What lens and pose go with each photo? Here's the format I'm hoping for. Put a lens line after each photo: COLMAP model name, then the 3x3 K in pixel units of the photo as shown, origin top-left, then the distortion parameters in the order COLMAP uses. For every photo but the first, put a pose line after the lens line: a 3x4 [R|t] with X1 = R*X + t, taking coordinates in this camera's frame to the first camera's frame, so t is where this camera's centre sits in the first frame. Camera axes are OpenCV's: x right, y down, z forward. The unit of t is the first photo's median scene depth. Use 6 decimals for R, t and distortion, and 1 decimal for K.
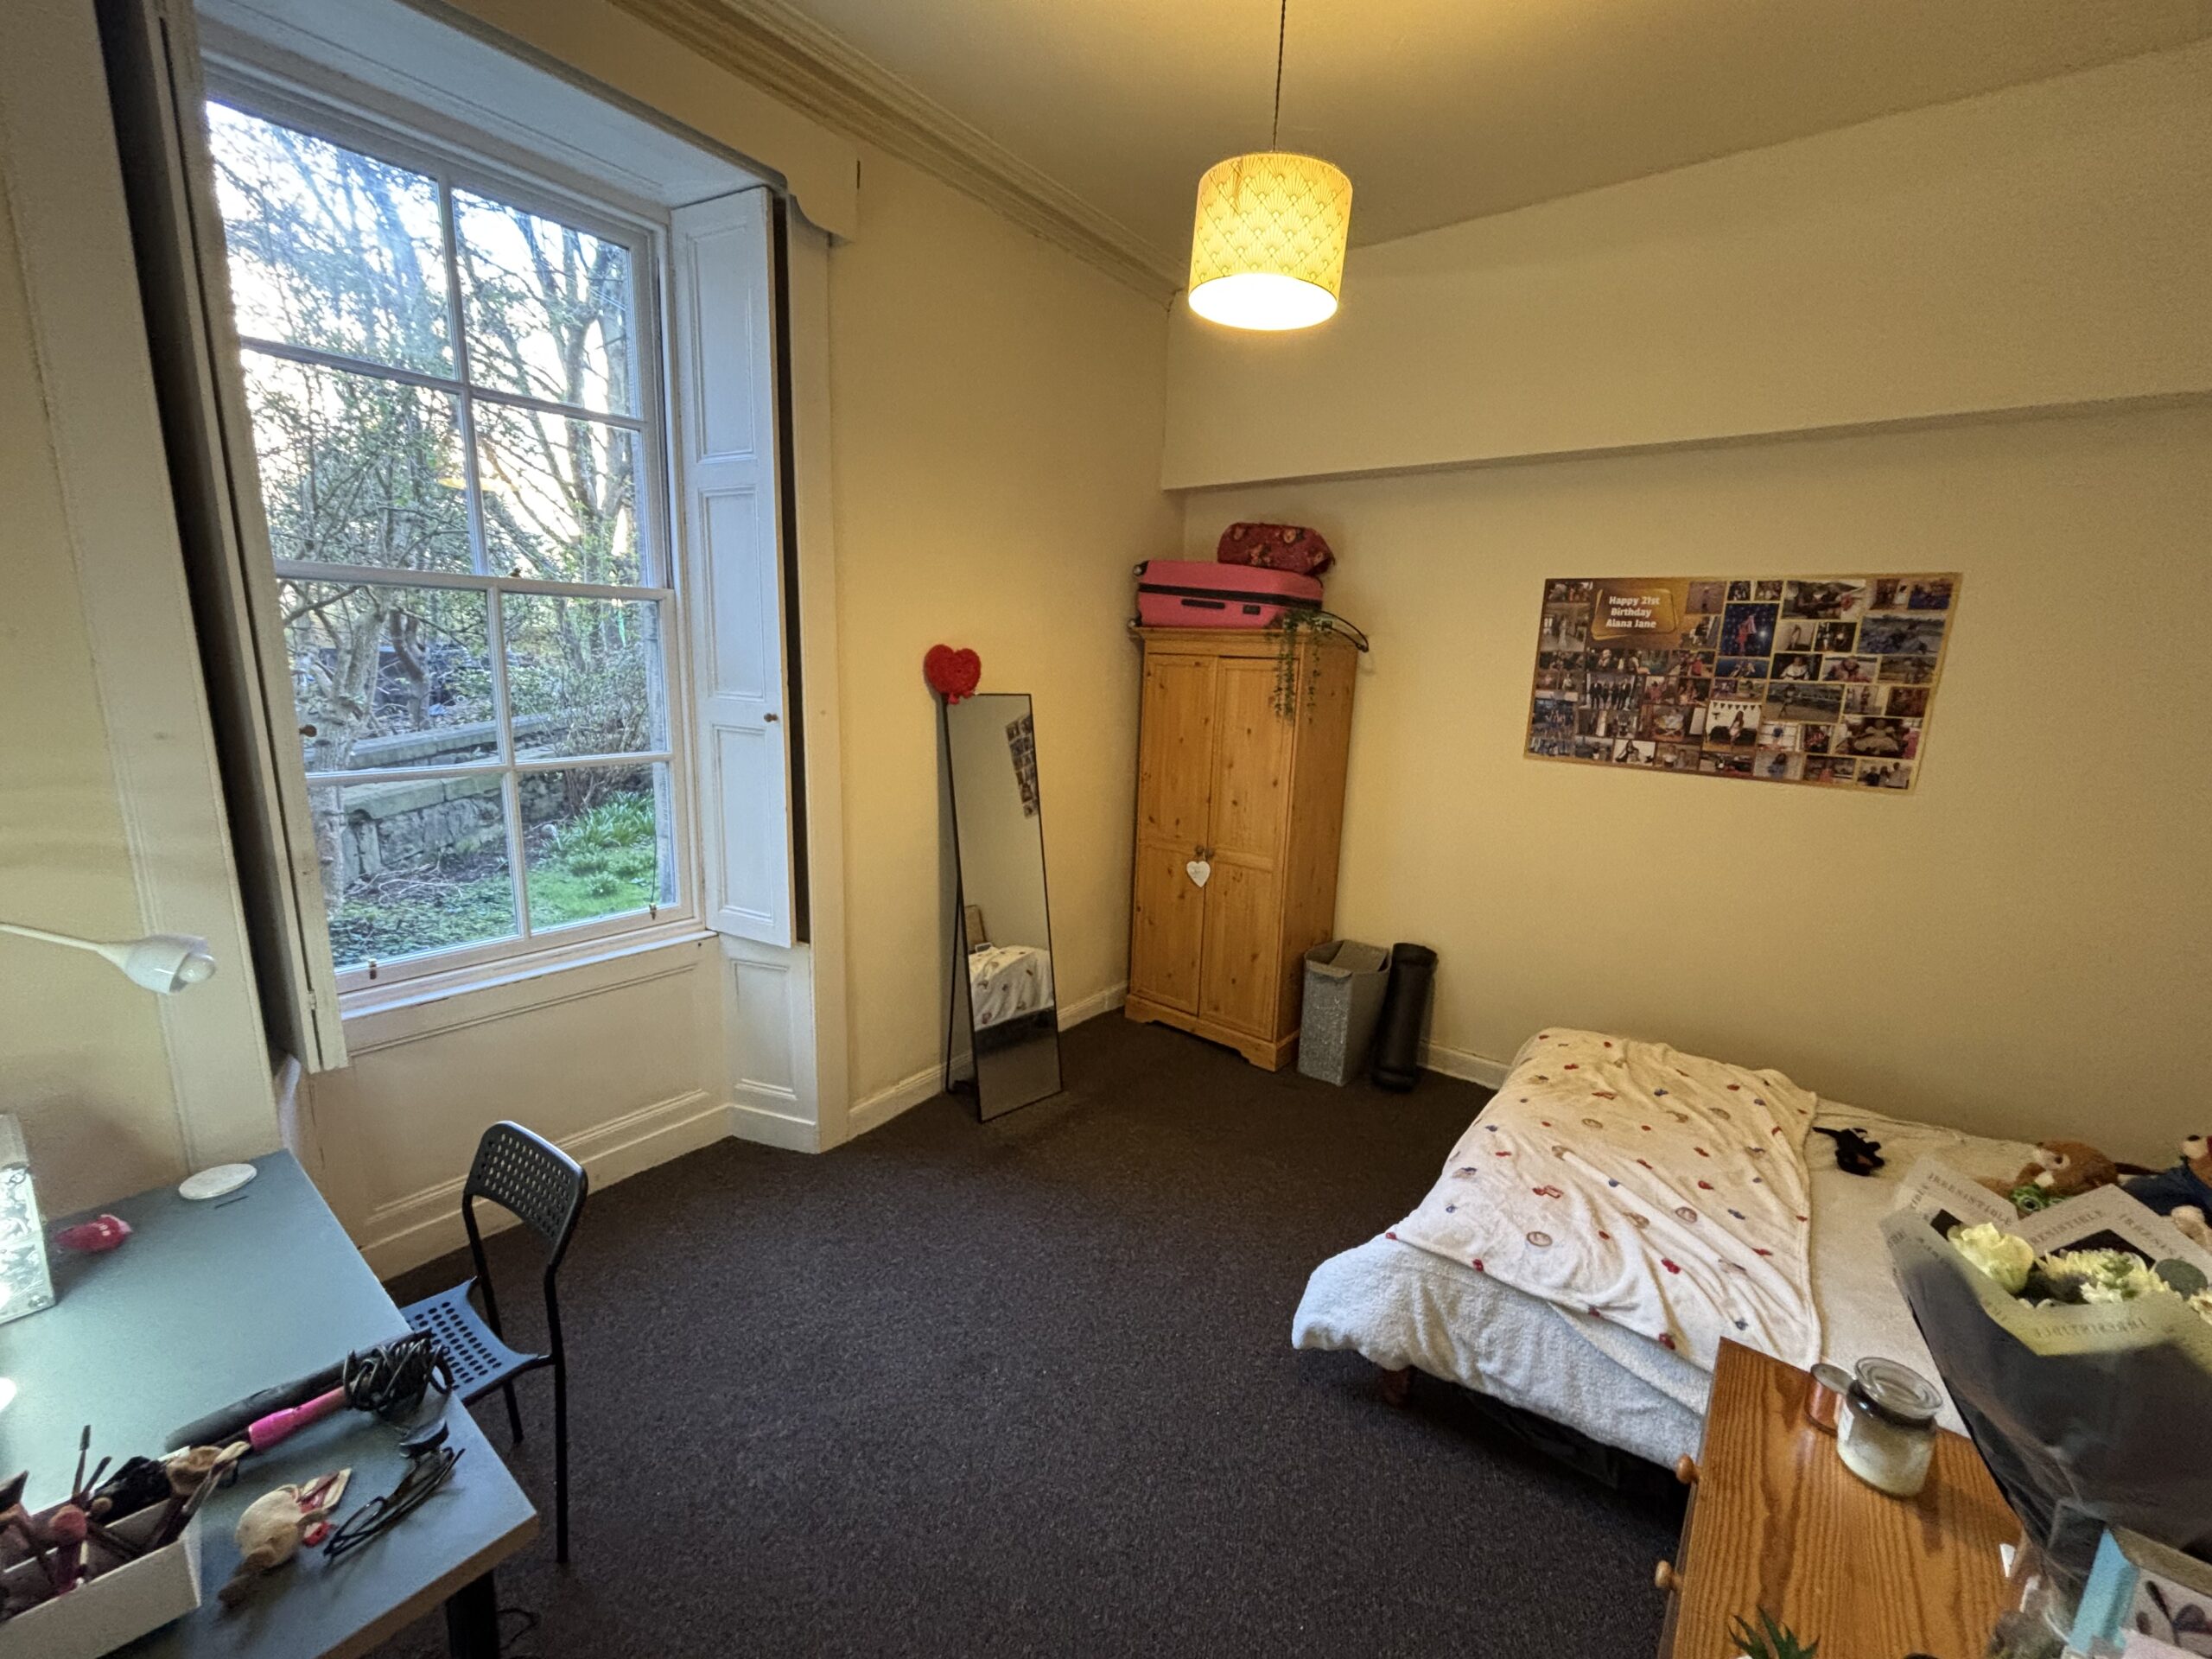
lens RADIAL K [[893.9, 0, 1103.8], [0, 893.9, 832.6], [0, 0, 1]] dist [0.000389, 0.000445]
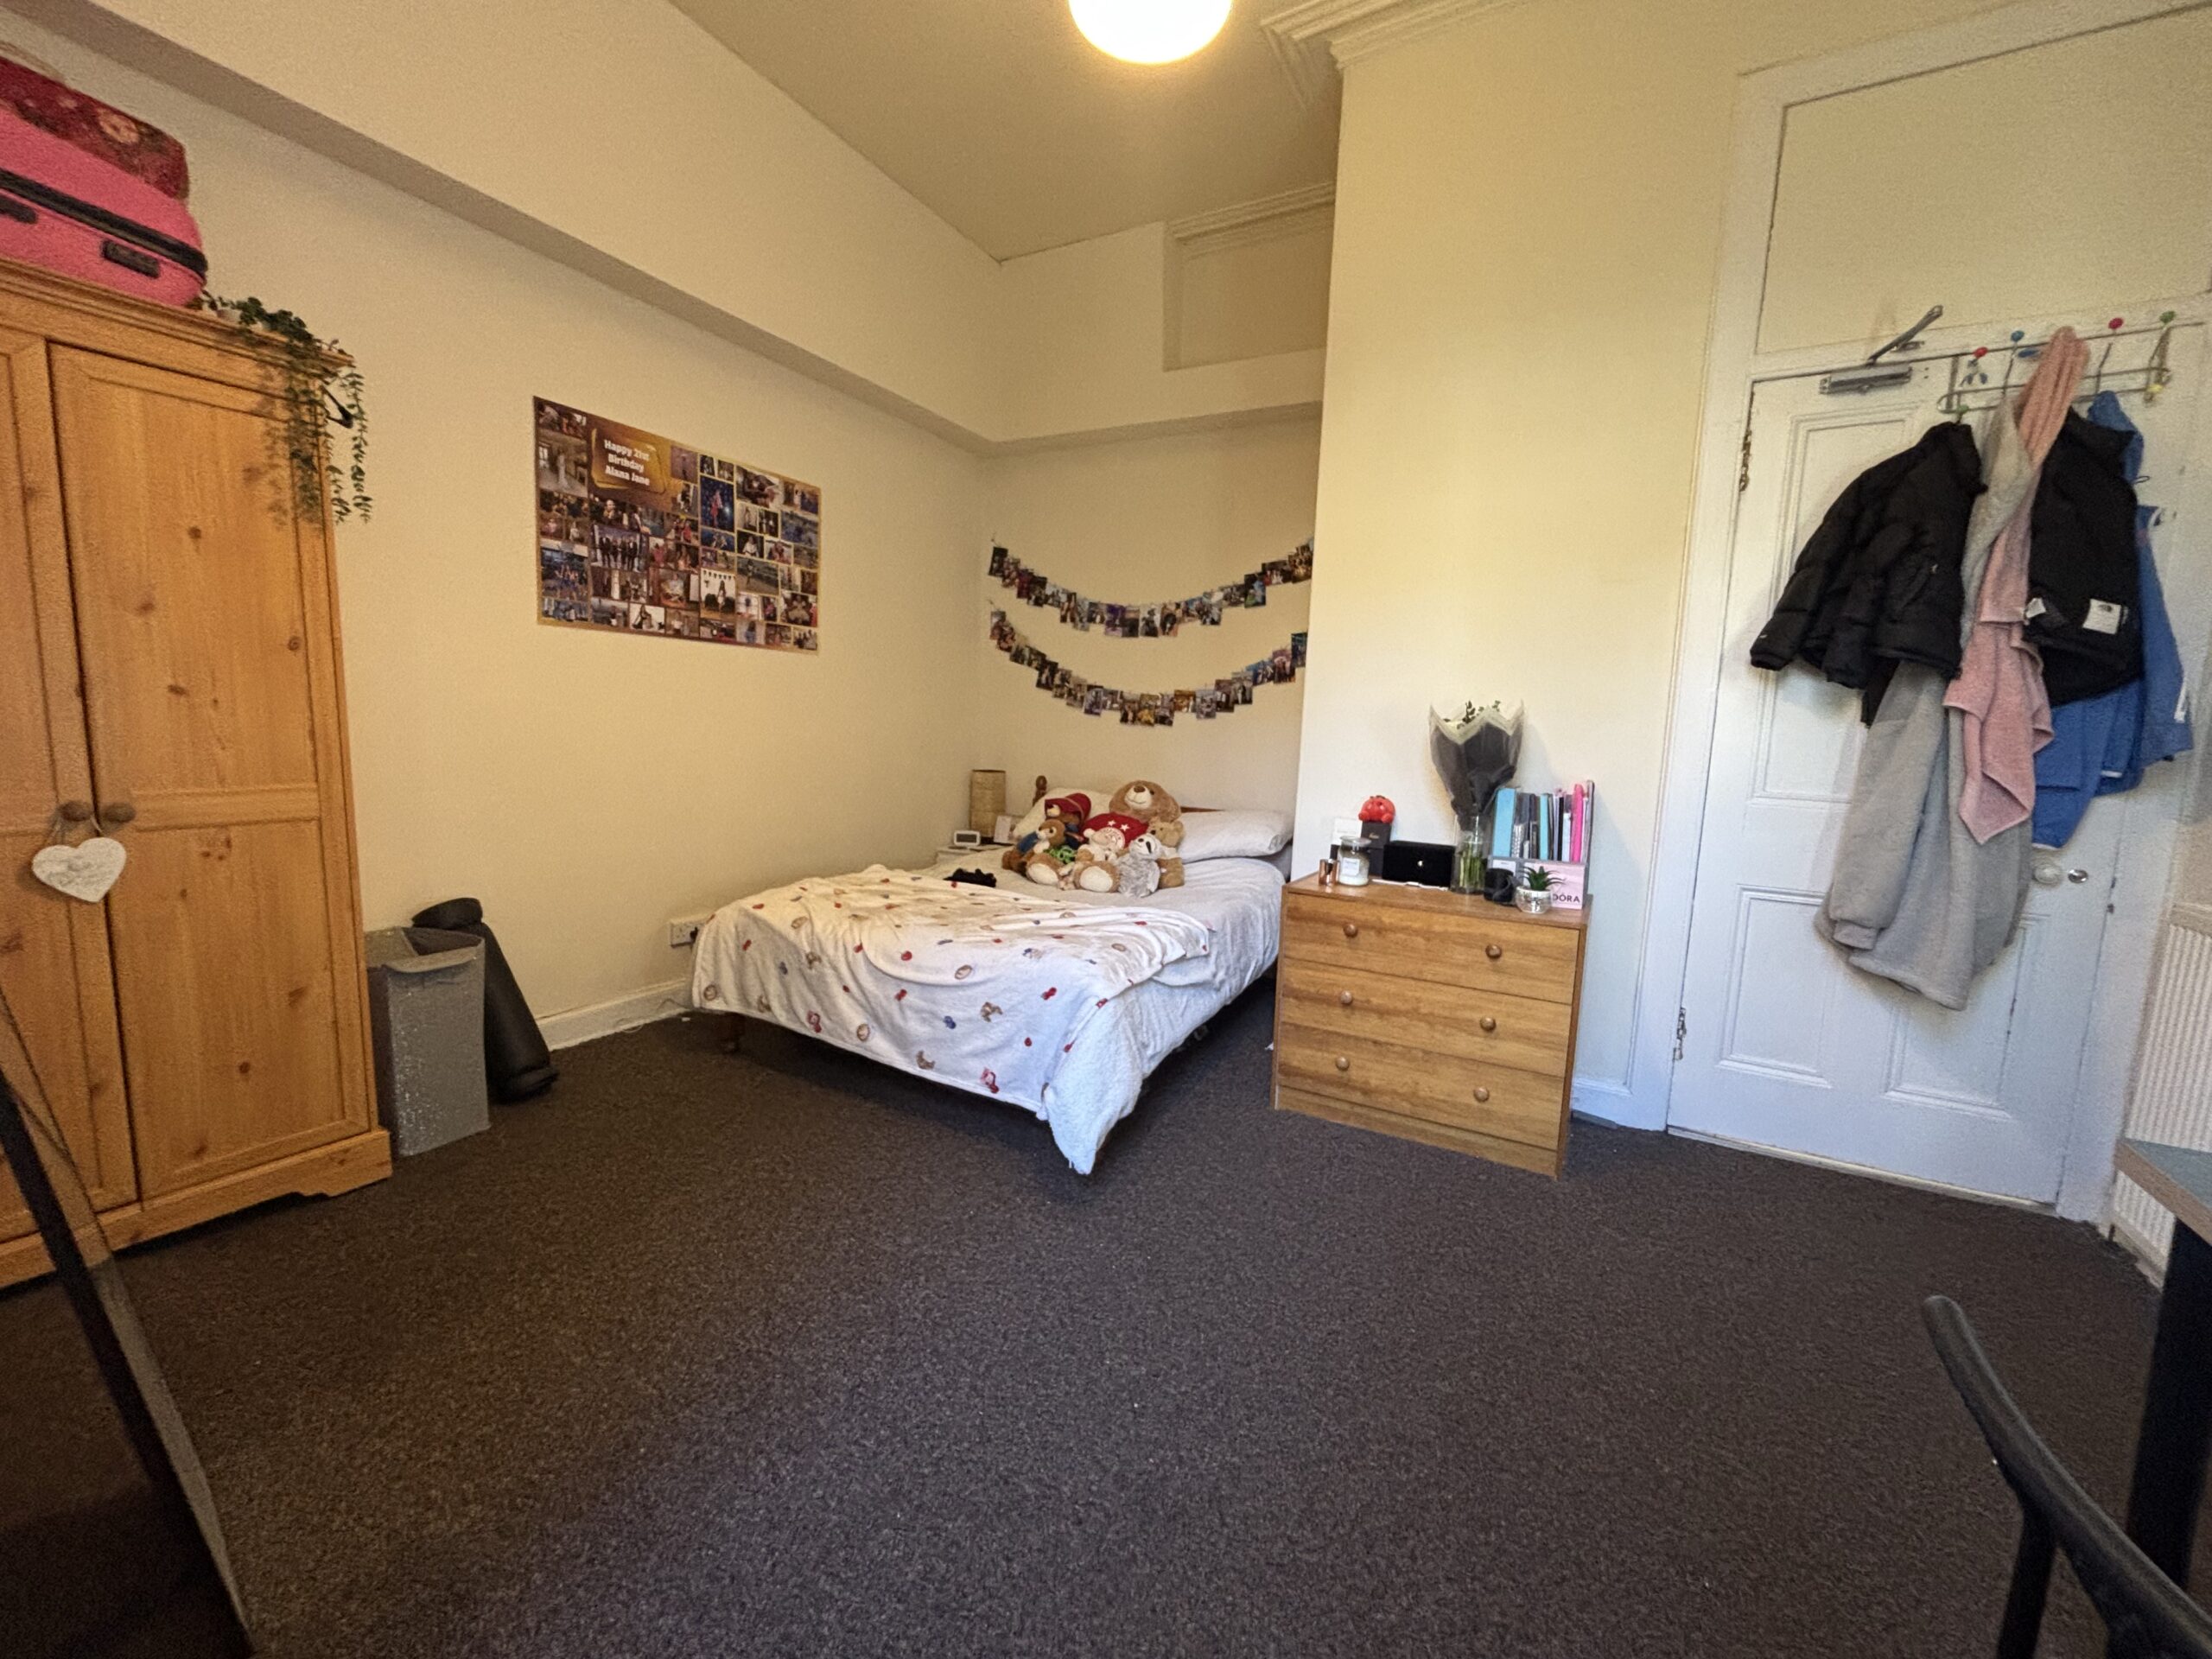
lens RADIAL K [[893.9, 0, 1101.9], [0, 893.9, 826.9], [0, 0, 1]] dist [0.000389, 0.000445]
pose [[-0.141181, -0.156290, 0.977569, -0.453595], [0.161335, 0.970626, 0.178480, 0.034681], [-0.976749, 0.182914, -0.111819, 0.702767]]
